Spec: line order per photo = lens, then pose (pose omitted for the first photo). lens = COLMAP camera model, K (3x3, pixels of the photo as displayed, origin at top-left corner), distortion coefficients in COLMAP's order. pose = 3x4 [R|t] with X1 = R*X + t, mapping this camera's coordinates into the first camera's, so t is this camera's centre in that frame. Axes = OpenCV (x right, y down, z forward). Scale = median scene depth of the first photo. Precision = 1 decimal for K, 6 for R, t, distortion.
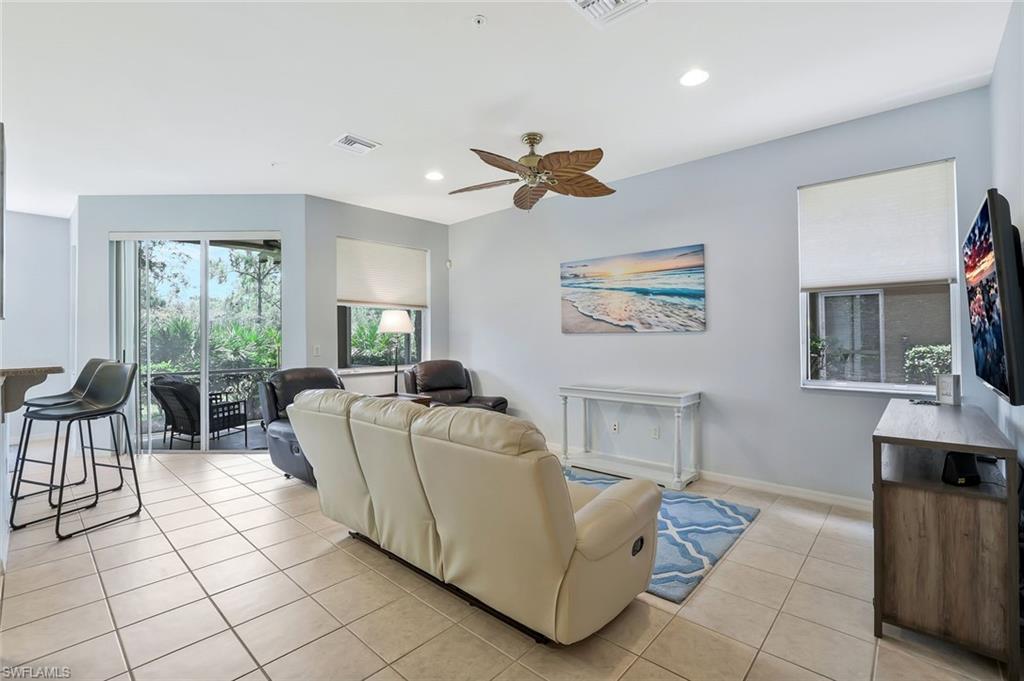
lens RADIAL K [[449.5, 0, 510.5], [0, 449.5, 335.8], [0, 0, 1]] dist [-0.030679, 0.000336]
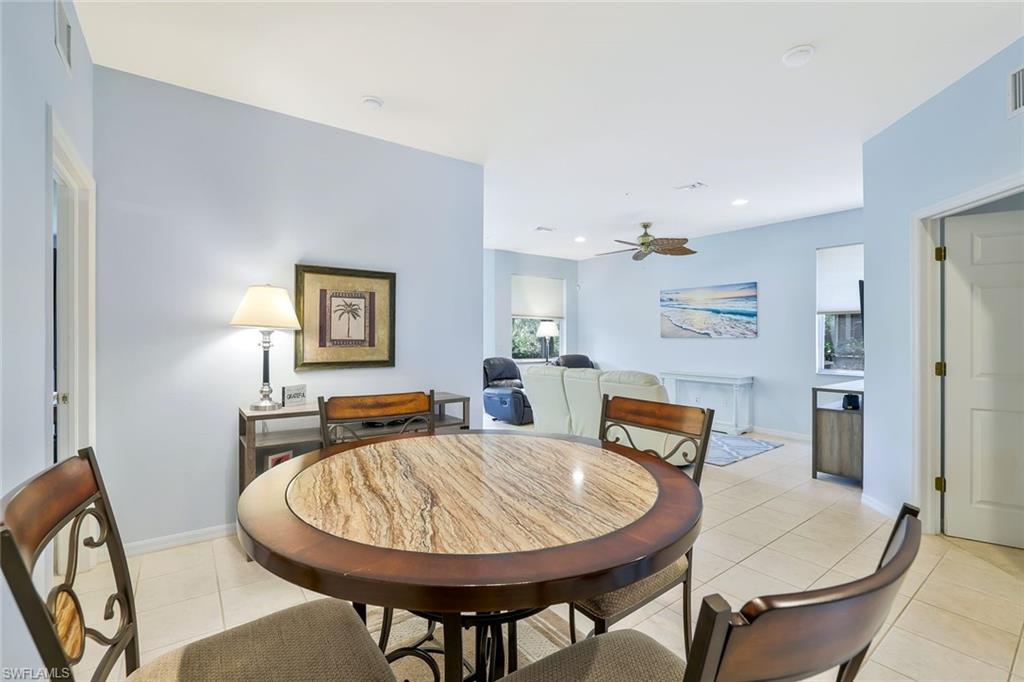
lens RADIAL K [[449.5, 0, 512.9], [0, 449.5, 337.3], [0, 0, 1]] dist [-0.030679, 0.000336]
pose [[0.982698, 0.009890, -0.184951, -0.107171], [-0.009299, 0.999948, 0.004066, -0.009359], [0.184982, -0.002276, 0.982739, -0.639721]]
